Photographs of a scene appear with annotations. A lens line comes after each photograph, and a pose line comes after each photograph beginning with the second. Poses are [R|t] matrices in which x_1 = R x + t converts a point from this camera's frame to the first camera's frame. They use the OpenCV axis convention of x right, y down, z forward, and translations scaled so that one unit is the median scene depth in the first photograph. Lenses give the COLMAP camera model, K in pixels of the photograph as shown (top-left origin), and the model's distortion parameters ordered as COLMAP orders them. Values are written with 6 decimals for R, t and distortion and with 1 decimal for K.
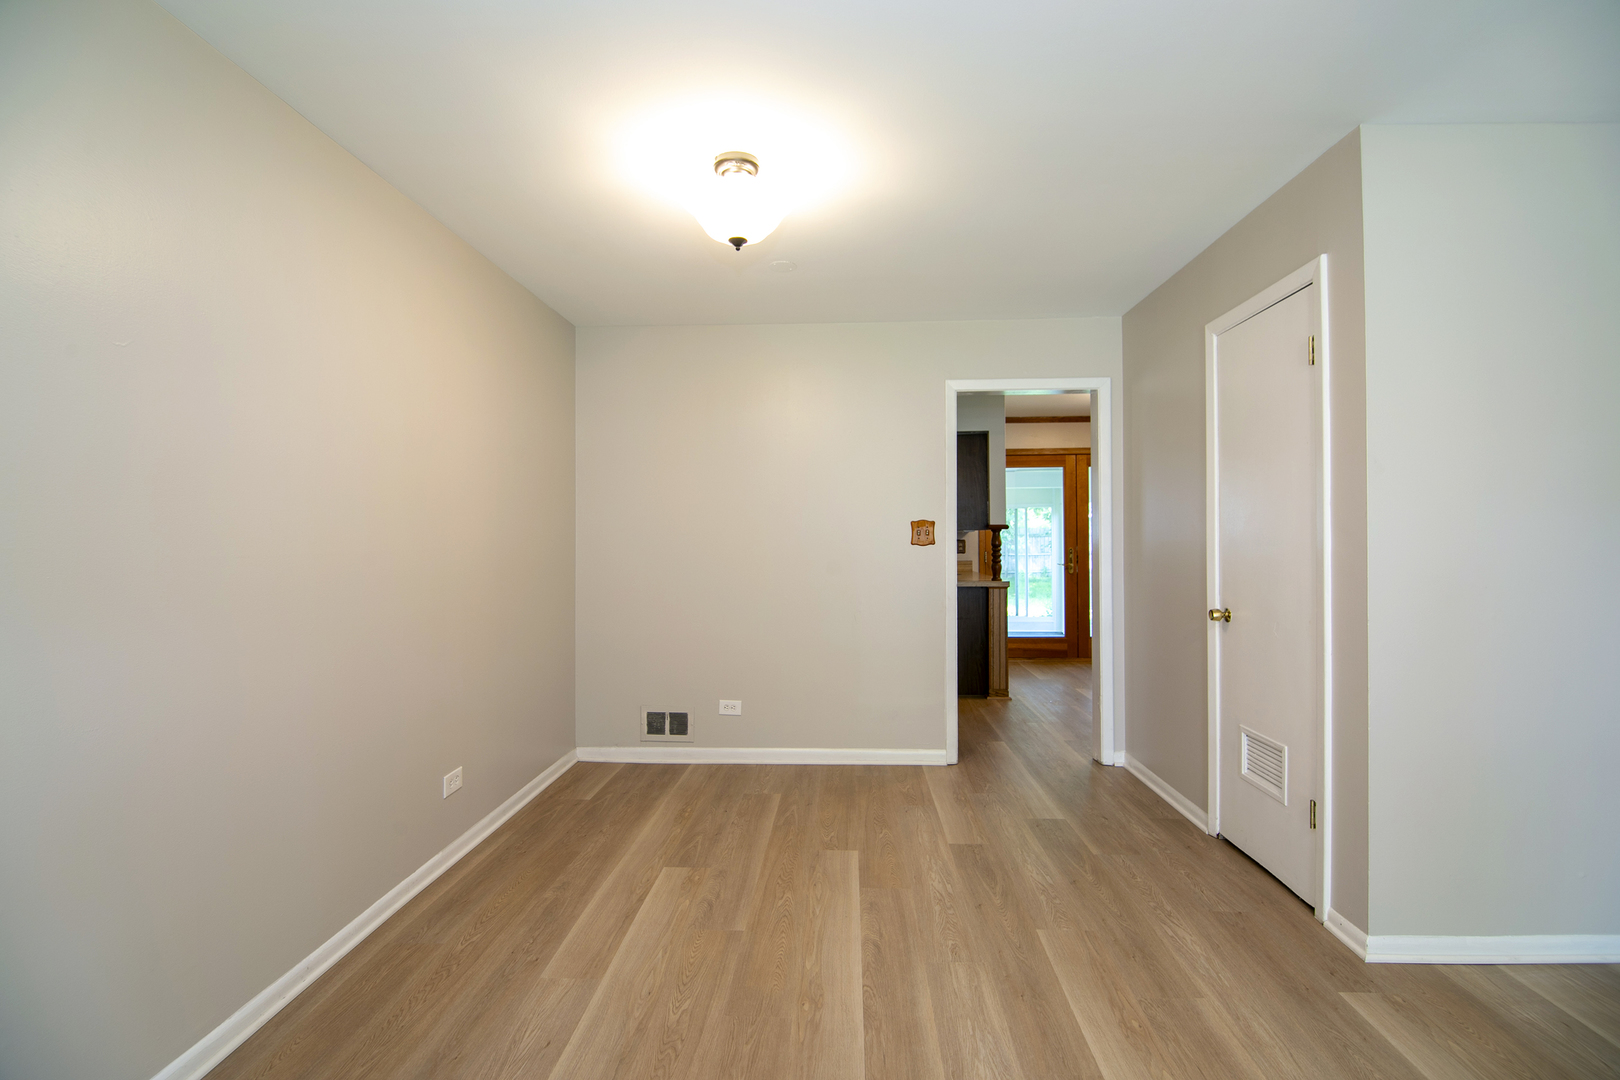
lens RADIAL K [[716.5, 0, 807.2], [0, 716.5, 522.4], [0, 0, 1]] dist [-0.000856, -0.007521]
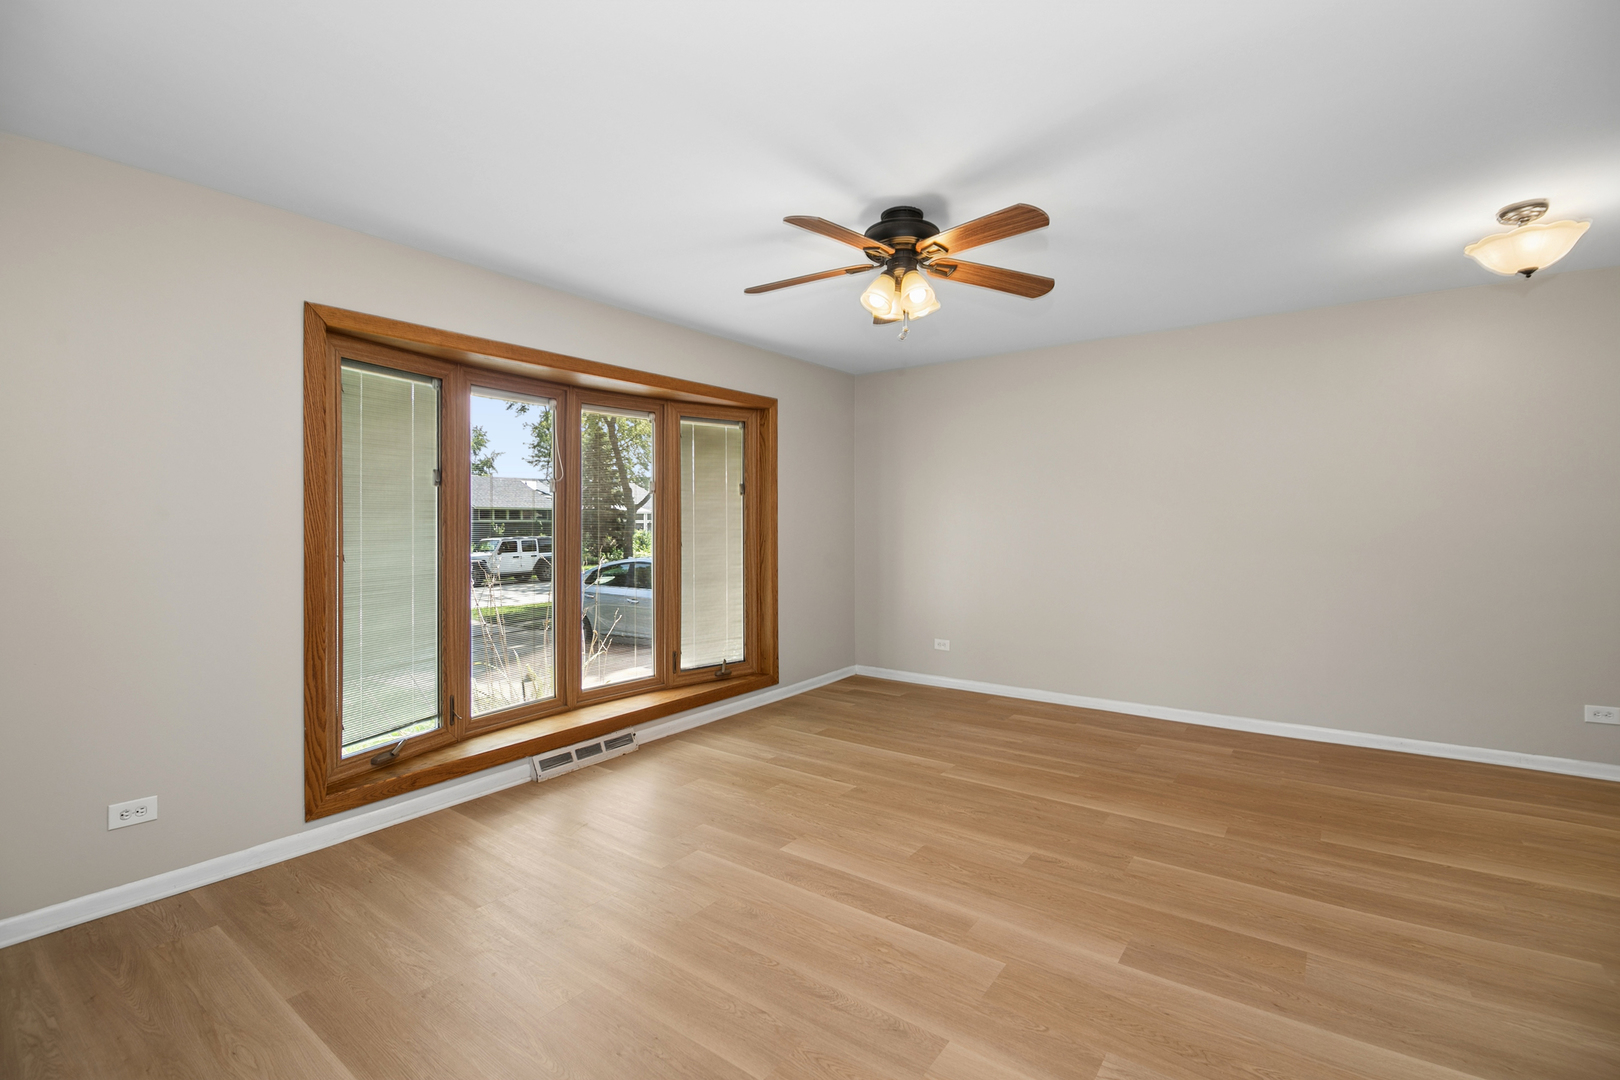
lens RADIAL K [[716.5, 0, 807.2], [0, 716.5, 522.4], [0, 0, 1]] dist [-0.000856, -0.007521]
pose [[-0.561568, 0.015401, -0.827287, 1.789949], [0.026732, 0.999643, 0.000464, -0.014596], [0.826999, -0.021854, -0.561779, 0.763887]]
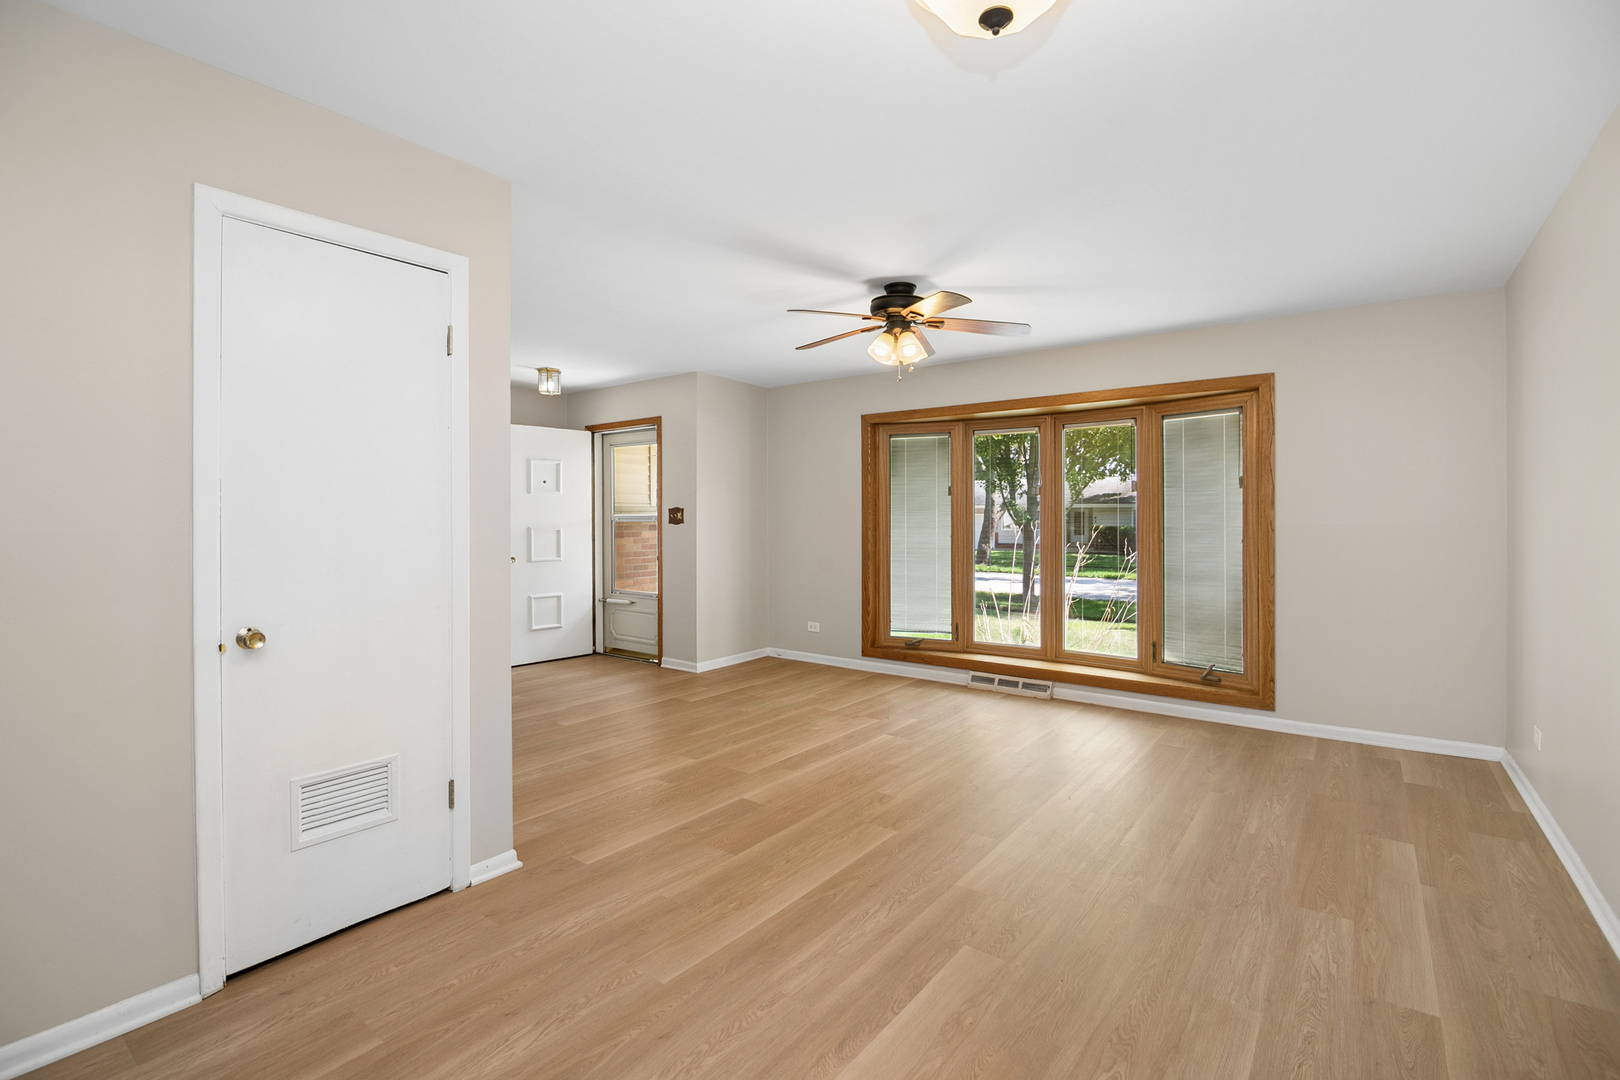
lens RADIAL K [[716.5, 0, 807.2], [0, 716.5, 522.4], [0, 0, 1]] dist [-0.000856, -0.007521]
pose [[-0.828323, 0.006020, 0.560219, -0.336183], [-0.004946, 0.999825, -0.018057, 0.039666], [-0.560229, -0.017728, -0.828148, 1.810791]]
